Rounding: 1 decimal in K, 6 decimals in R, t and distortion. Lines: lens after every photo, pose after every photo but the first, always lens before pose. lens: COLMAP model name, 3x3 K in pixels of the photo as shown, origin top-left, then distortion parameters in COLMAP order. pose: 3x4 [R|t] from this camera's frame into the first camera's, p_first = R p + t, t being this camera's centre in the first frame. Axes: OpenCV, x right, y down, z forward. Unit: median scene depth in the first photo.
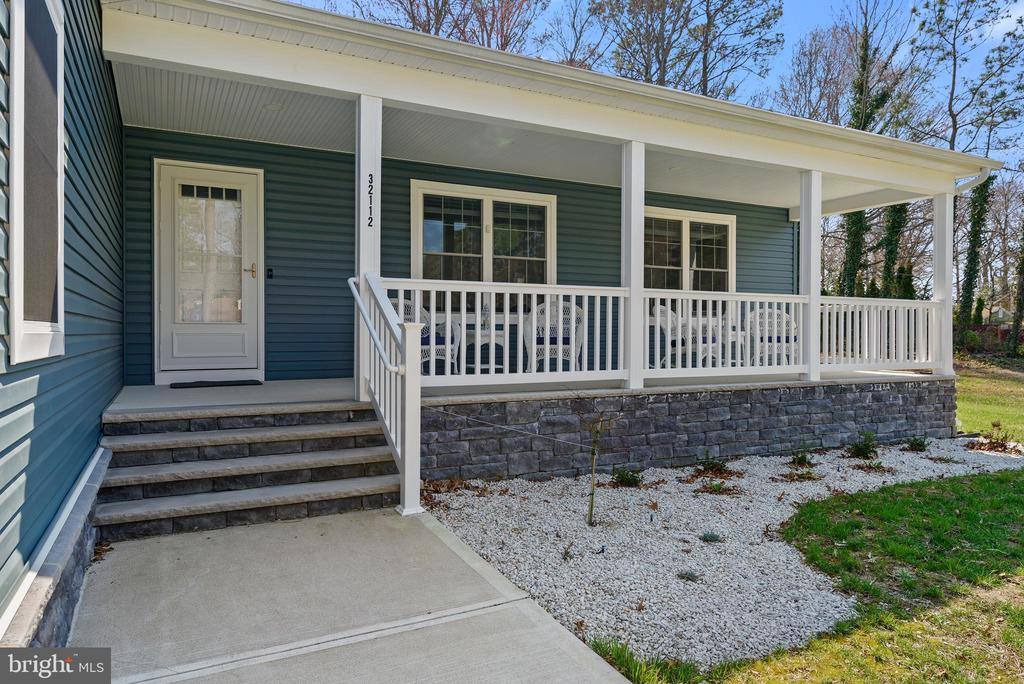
lens RADIAL K [[654.6, 0, 512.0], [0, 654.6, 342.0], [0, 0, 1]] dist [-0.002513, -0.000151]
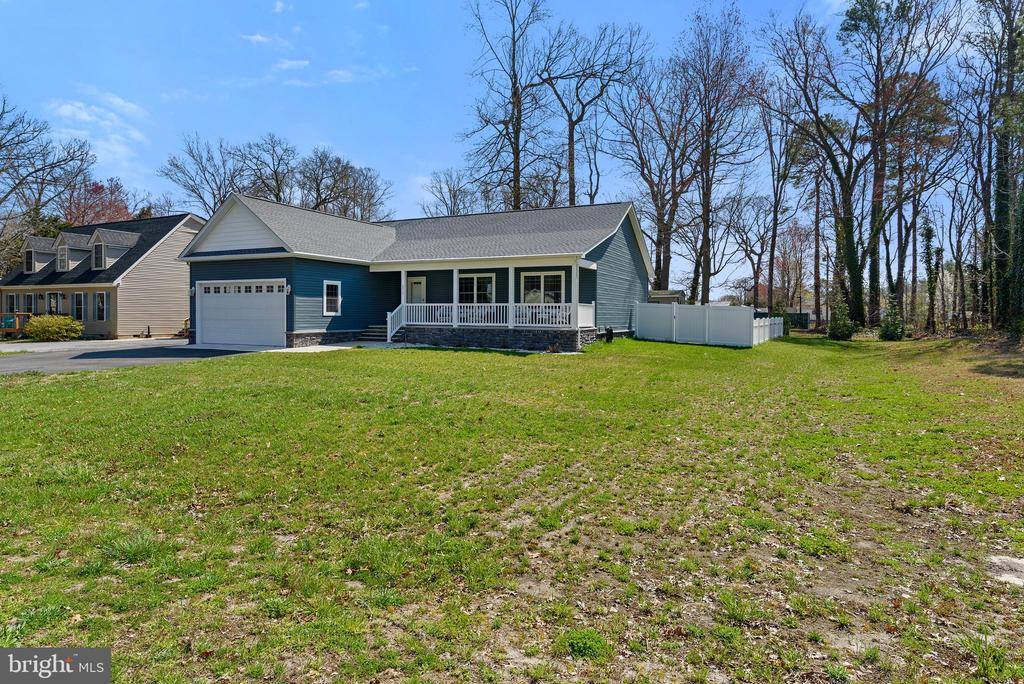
lens RADIAL K [[608.7, 0, 510.4], [0, 608.7, 328.0], [0, 0, 1]] dist [0.000040, -0.000121]
pose [[0.599453, 0.013570, -0.800295, 3.322707], [-0.015940, 0.999860, 0.005014, 0.047434], [0.800251, 0.009751, 0.599586, -1.005766]]
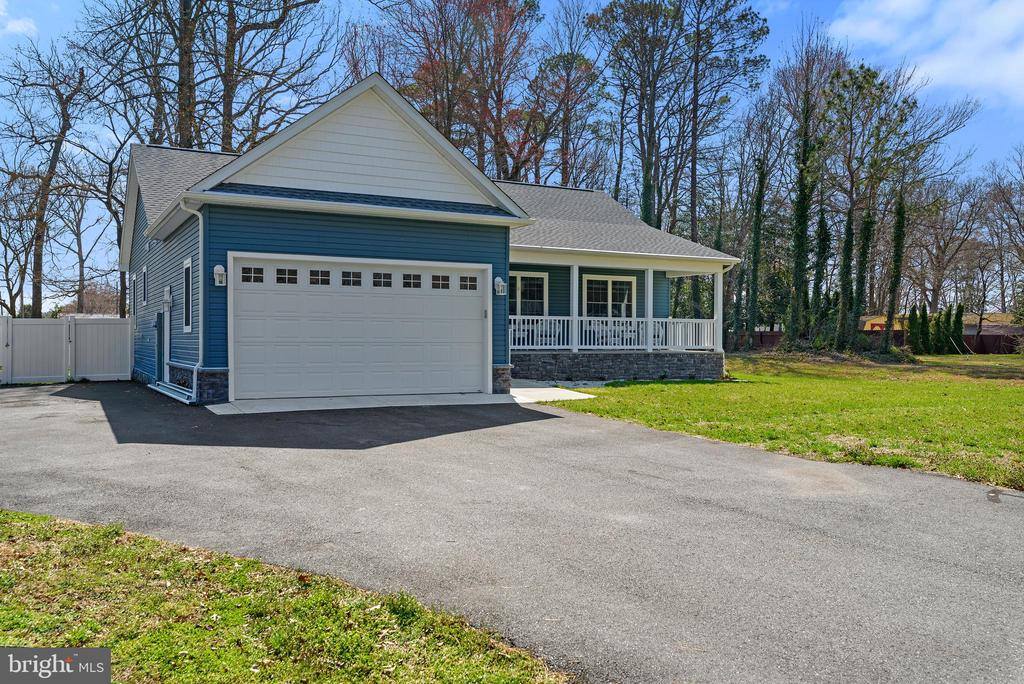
lens RADIAL K [[851.9, 0, 512.0], [0, 851.9, 342.0], [0, 0, 1]] dist [0.003719, 0.000067]
pose [[0.999843, 0.003528, 0.017390, -0.138182], [-0.003358, 0.999947, -0.009766, 0.059838], [-0.017423, 0.009706, 0.999801, -2.501844]]
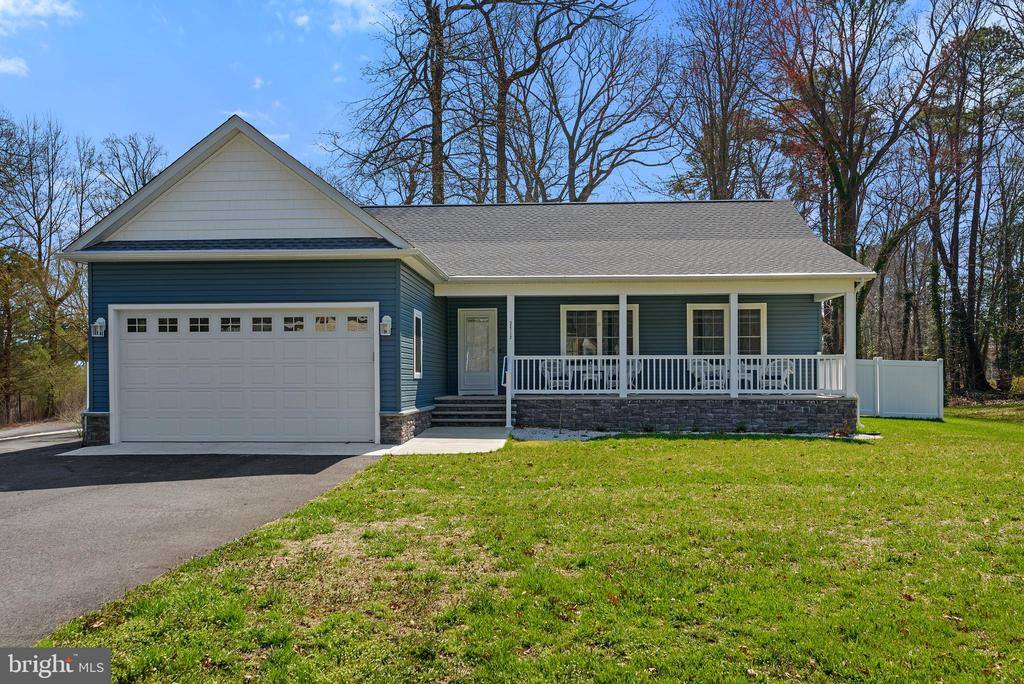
lens RADIAL K [[878.7, 0, 513.5], [0, 878.7, 382.6], [0, 0, 1]] dist [0.000307, -0.003215]
pose [[0.864434, -0.004085, -0.502730, 1.360186], [-0.001901, 0.999933, -0.011394, 0.050483], [0.502743, 0.010805, 0.864368, -1.847472]]
